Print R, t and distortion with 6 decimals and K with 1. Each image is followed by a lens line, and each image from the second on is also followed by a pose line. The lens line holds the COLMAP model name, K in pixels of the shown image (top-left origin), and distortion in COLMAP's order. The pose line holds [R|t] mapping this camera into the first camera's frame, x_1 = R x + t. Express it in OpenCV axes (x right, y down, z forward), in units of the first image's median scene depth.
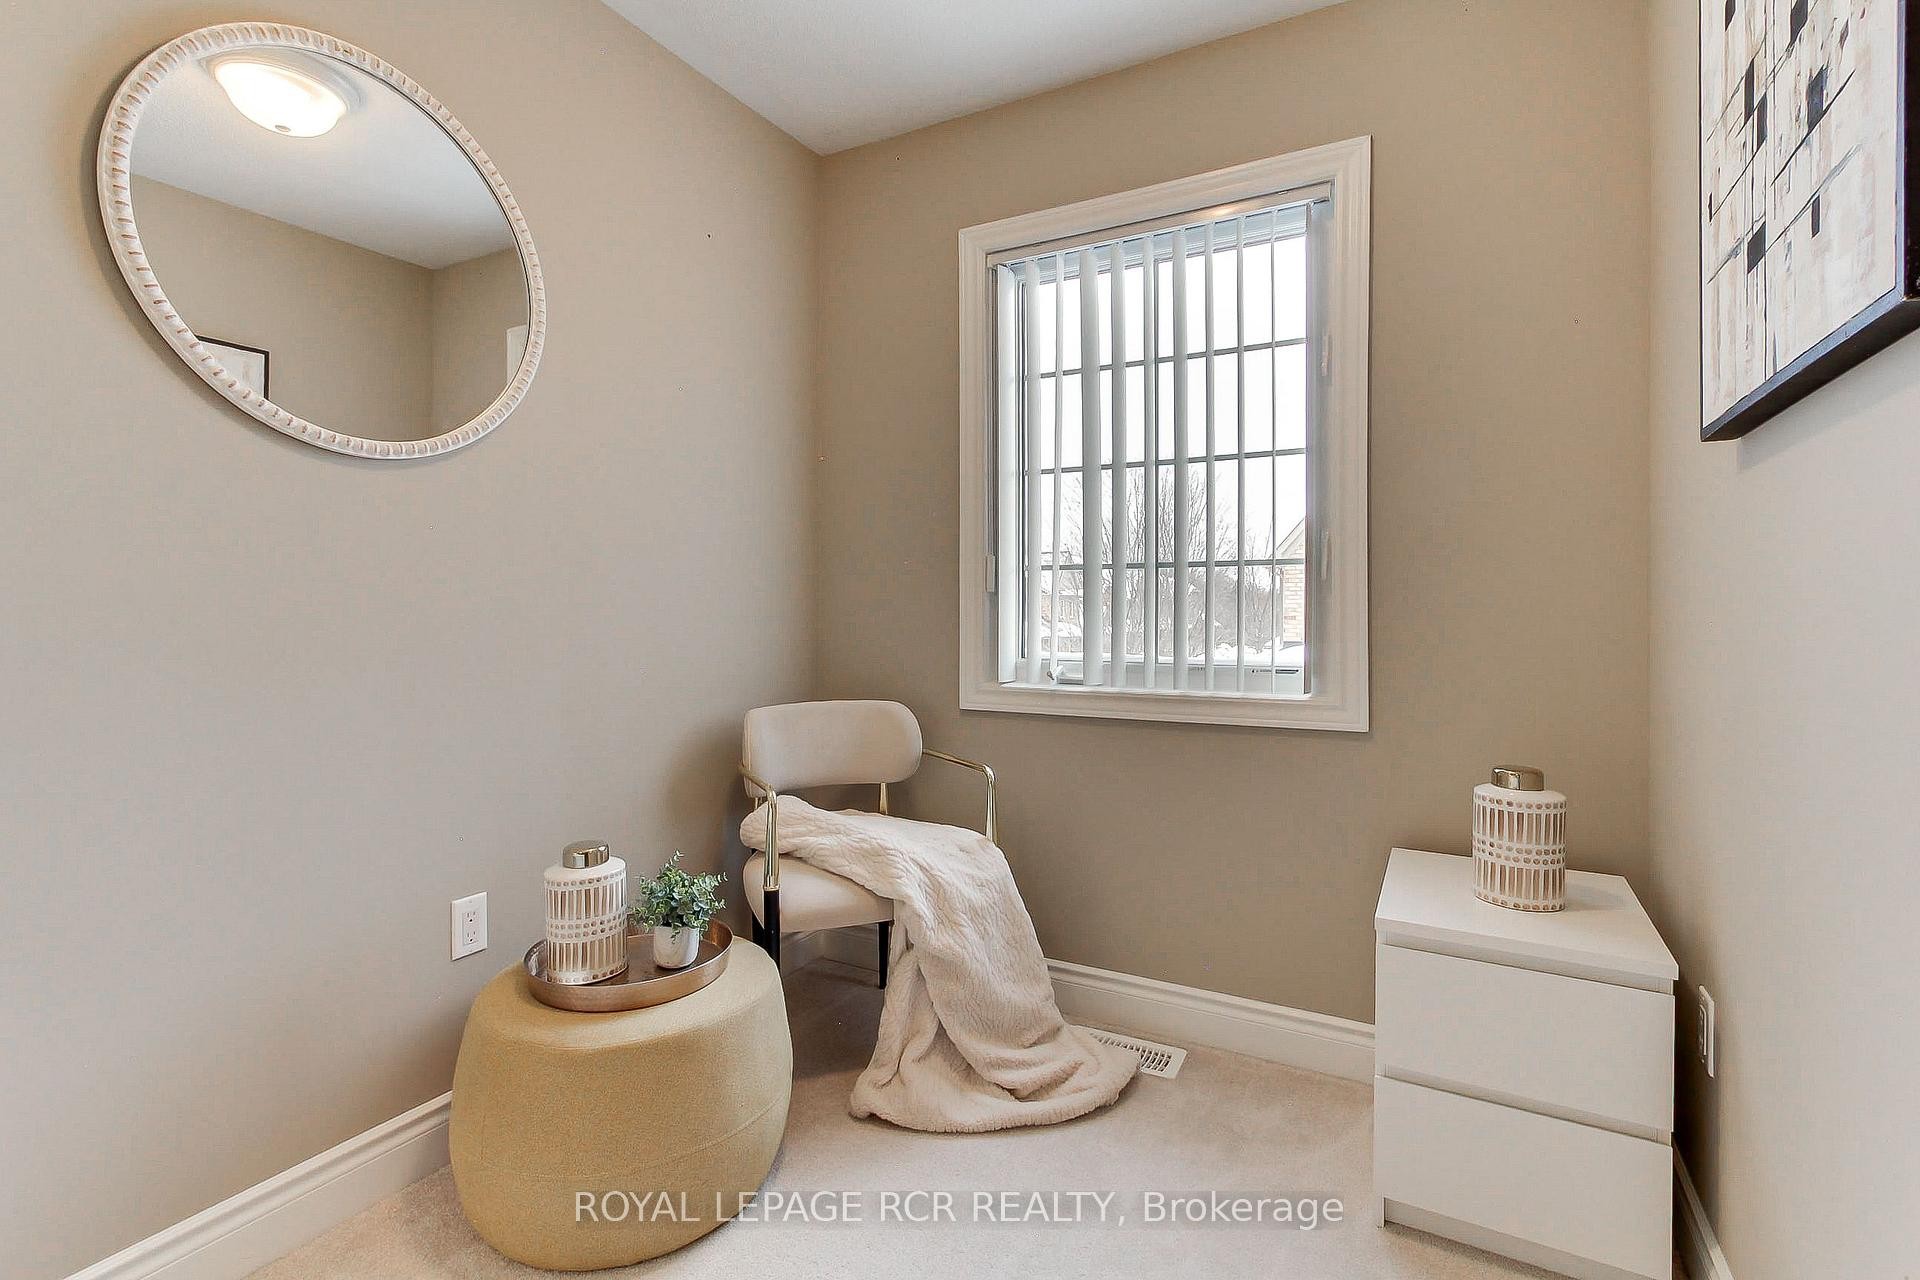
lens RADIAL K [[893.6, 0, 956.0], [0, 893.6, 623.5], [0, 0, 1]] dist [0.001193, 0.000793]
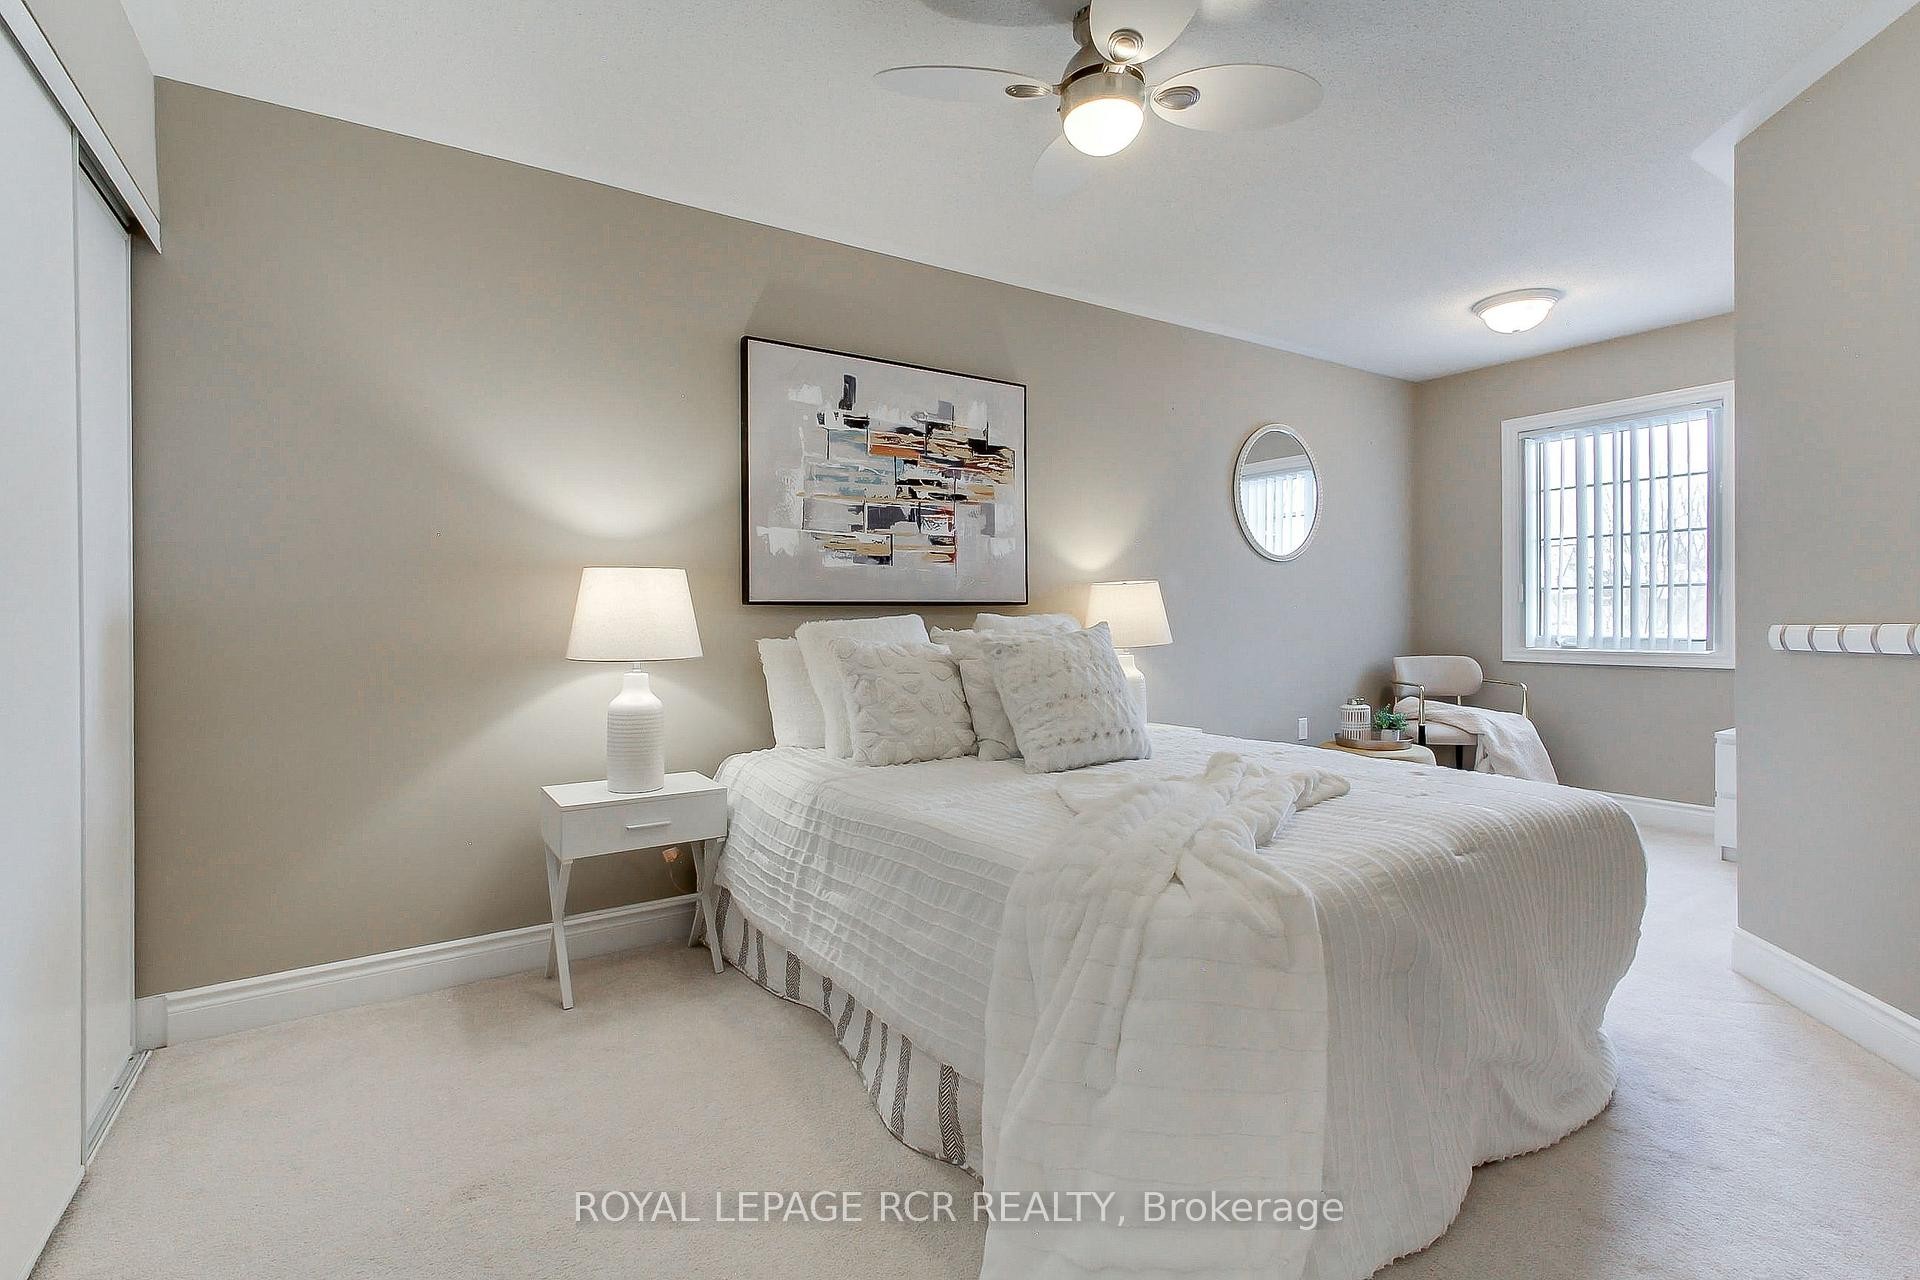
lens RADIAL K [[877.6, 0, 1000.8], [0, 877.6, 621.0], [0, 0, 1]] dist [-0.000627, -0.000122]
pose [[0.895658, -0.003462, -0.444730, -0.138114], [0.001124, 0.999984, -0.005519, 0.020004], [0.444742, 0.004443, 0.895648, -1.331520]]
